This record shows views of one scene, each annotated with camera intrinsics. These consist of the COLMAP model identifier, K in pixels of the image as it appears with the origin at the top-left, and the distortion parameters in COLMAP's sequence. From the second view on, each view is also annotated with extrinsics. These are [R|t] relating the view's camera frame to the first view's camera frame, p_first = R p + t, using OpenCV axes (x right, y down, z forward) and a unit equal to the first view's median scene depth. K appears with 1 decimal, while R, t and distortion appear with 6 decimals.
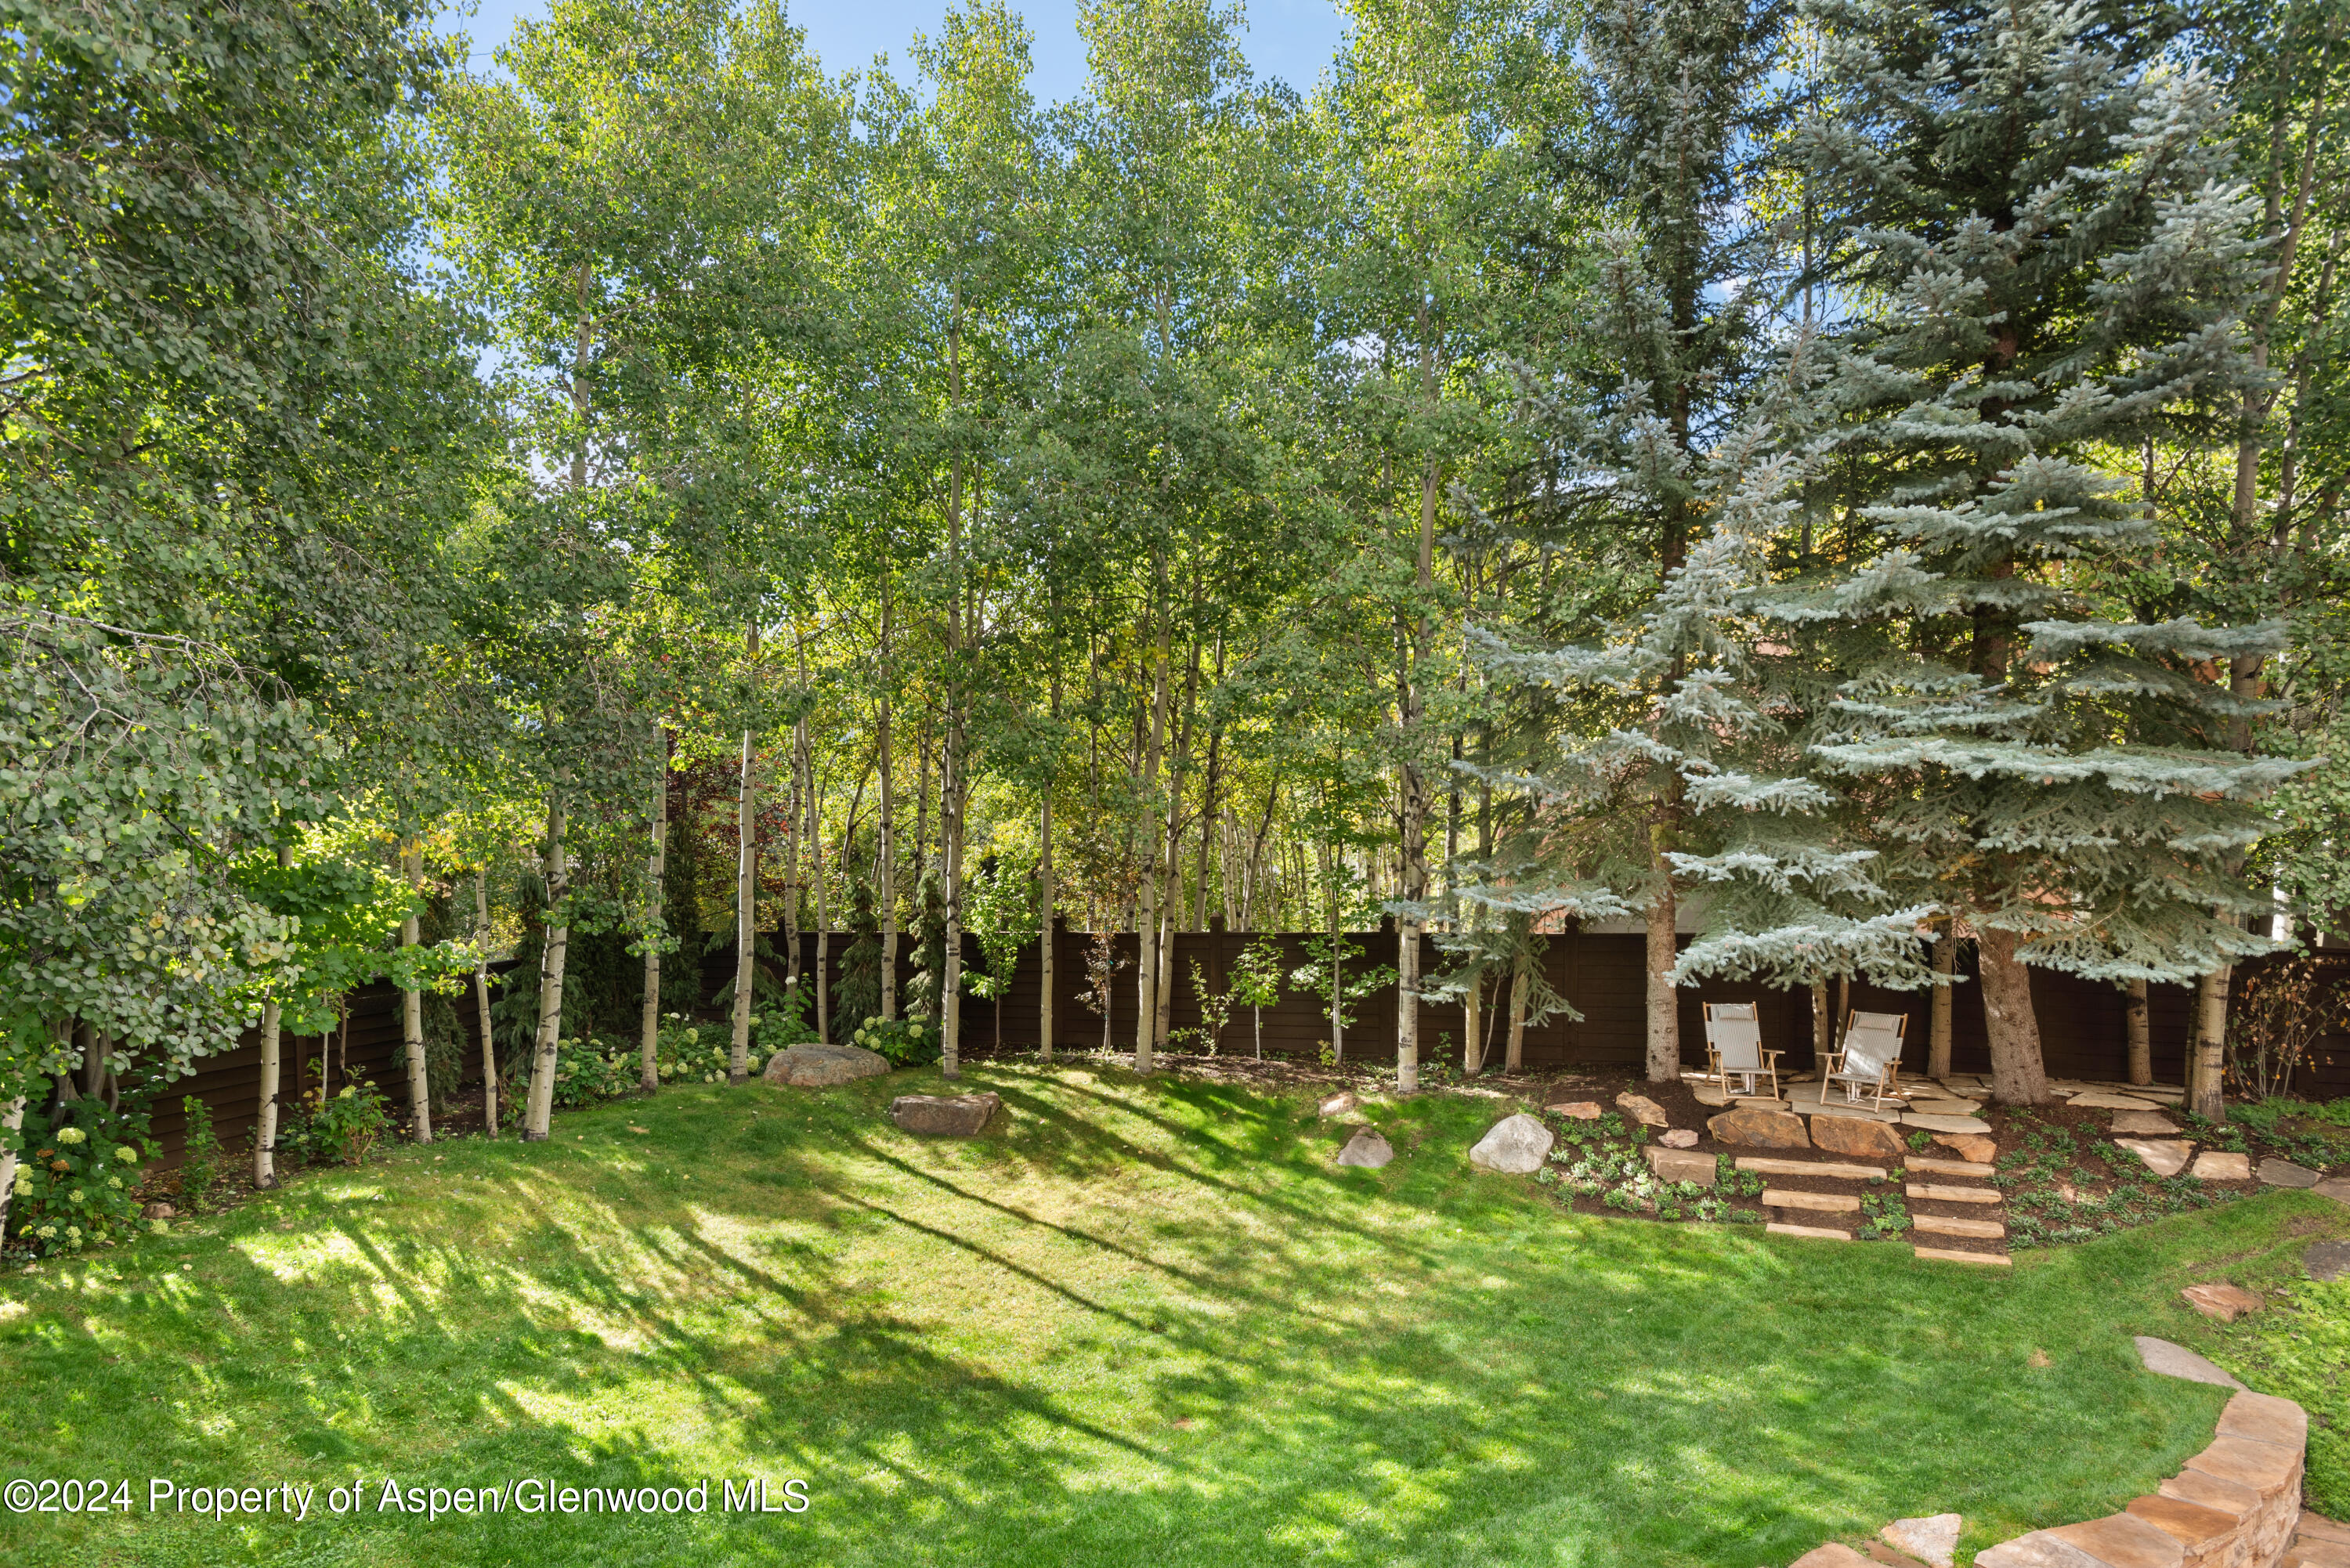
lens RADIAL K [[1434.3, 0, 1184.7], [0, 1434.3, 856.8], [0, 0, 1]] dist [0.010397, 0.001154]
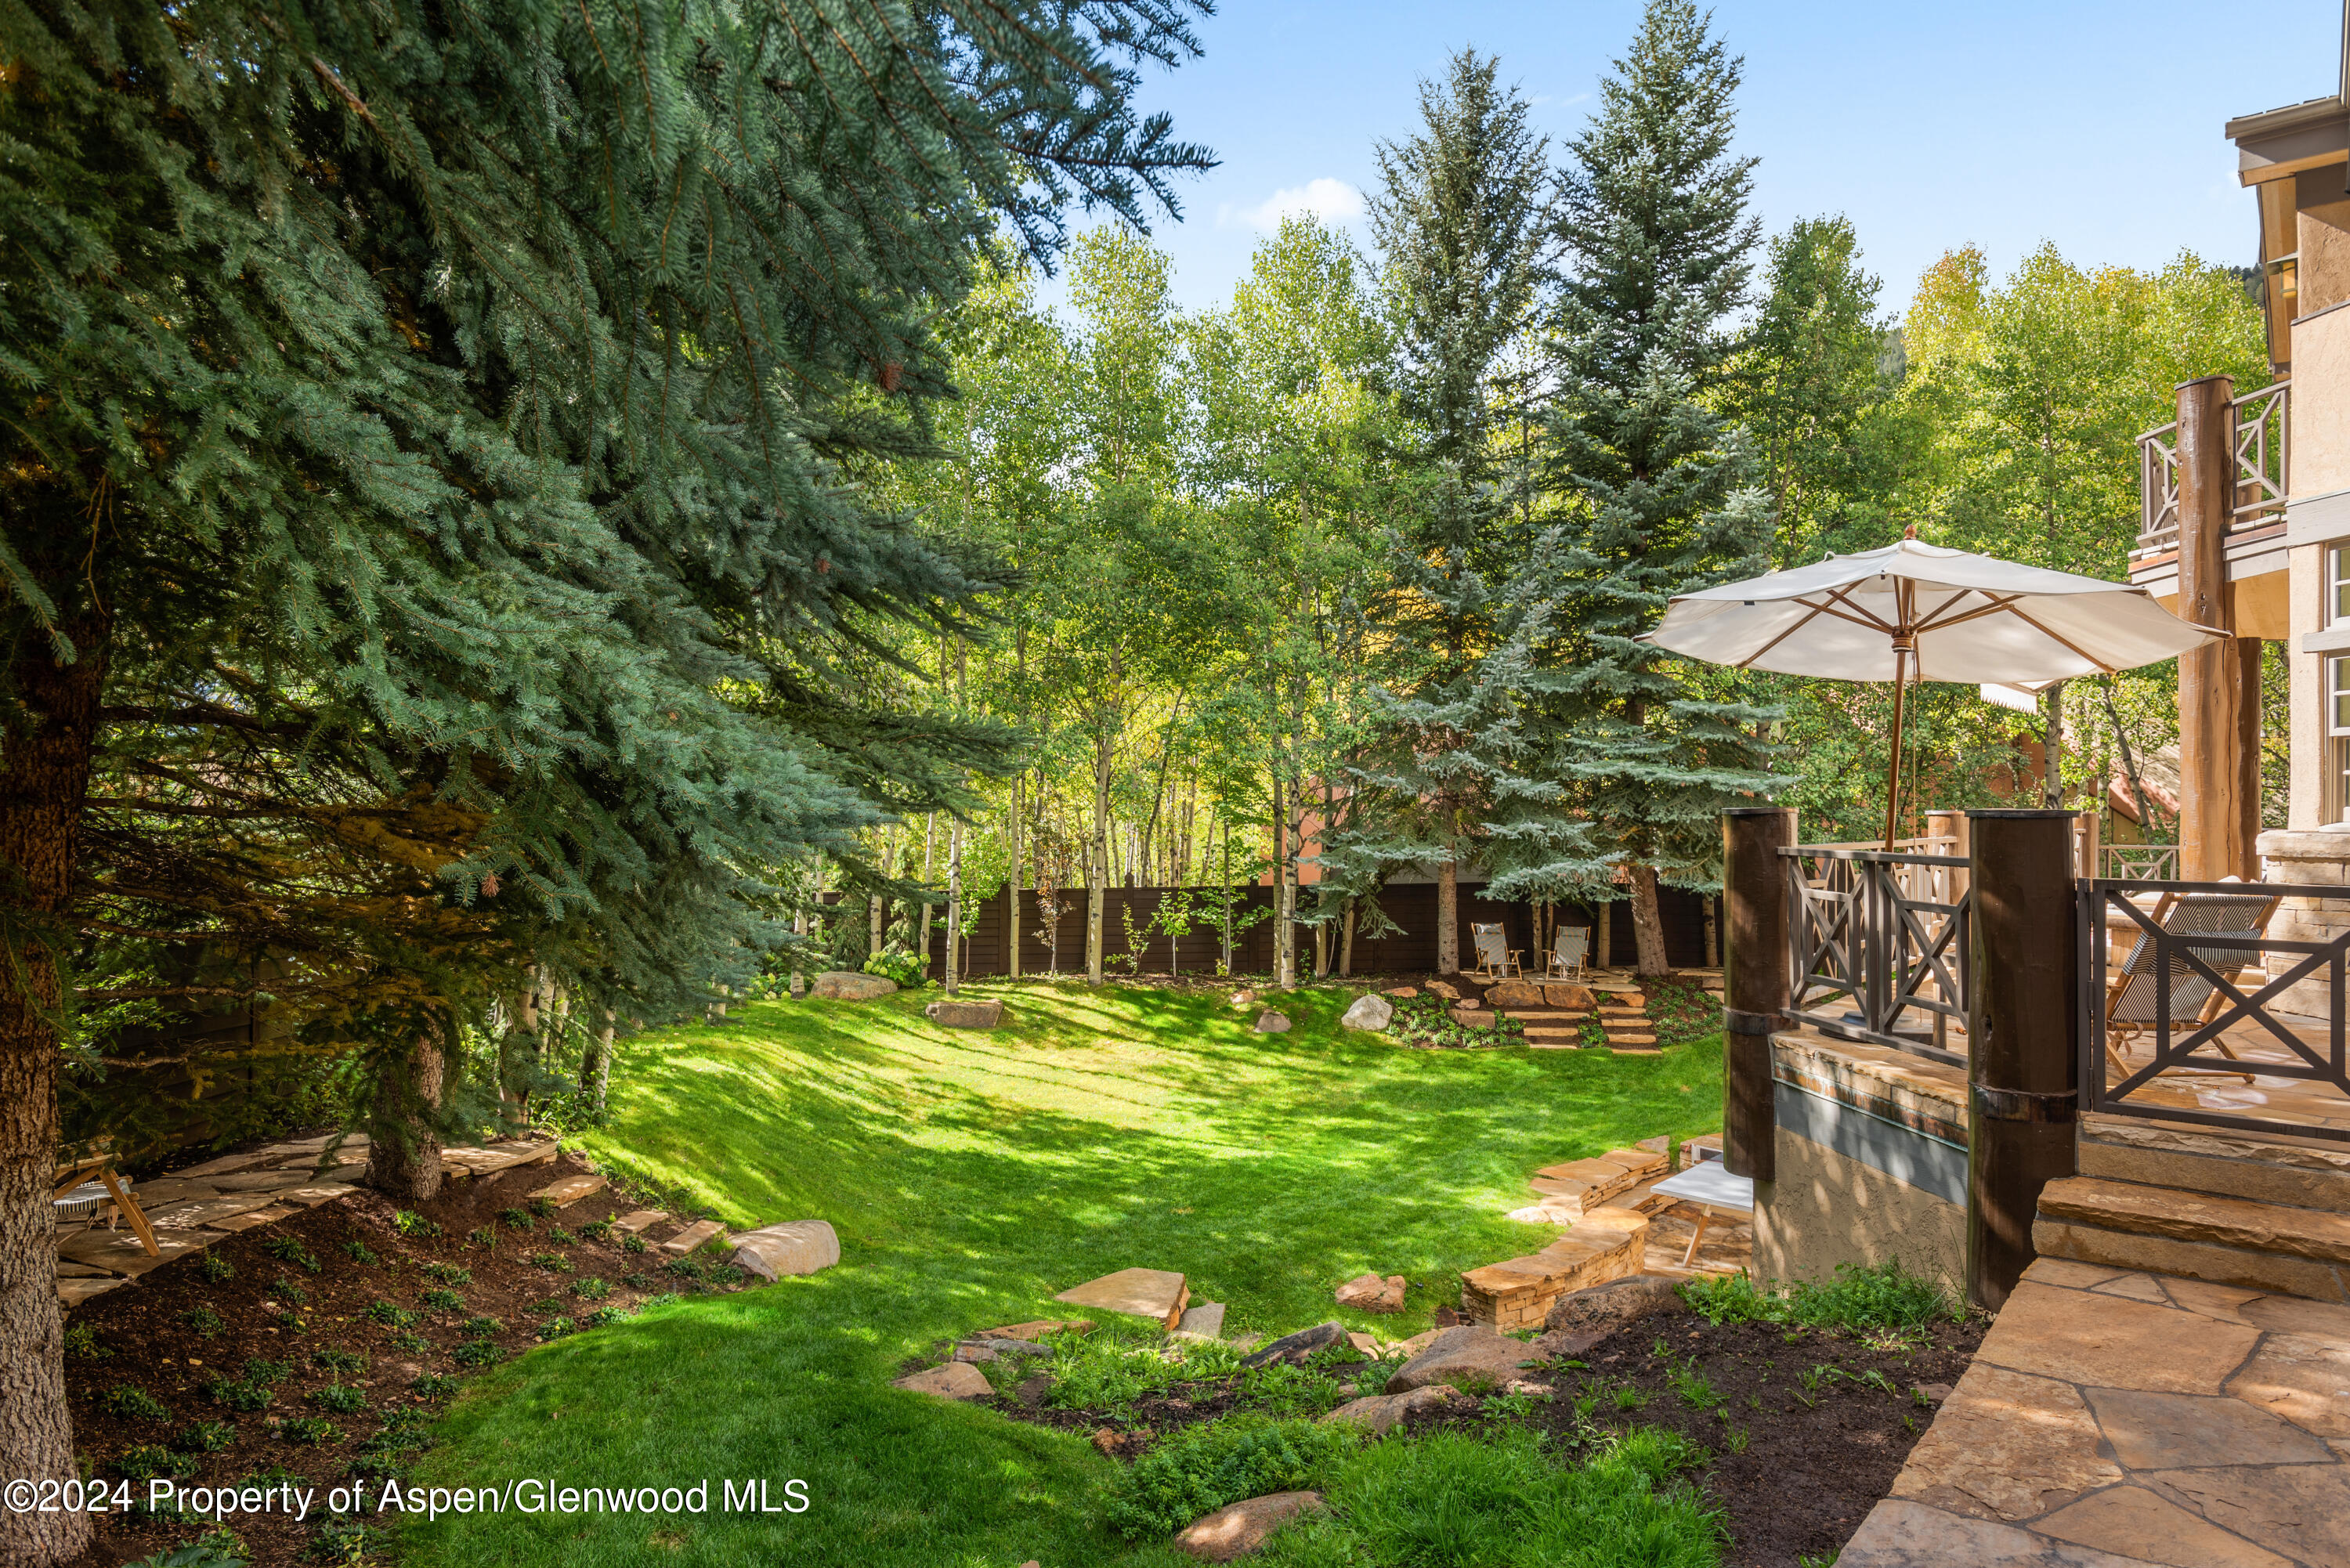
lens RADIAL K [[1434.3, 0, 1181.8], [0, 1434.3, 792.2], [0, 0, 1]] dist [0.010397, 0.001154]
pose [[0.962359, 0.015220, 0.271356, -0.432078], [-0.001717, 0.998751, -0.049929, 0.041566], [-0.271777, 0.047584, 0.961183, -0.503773]]
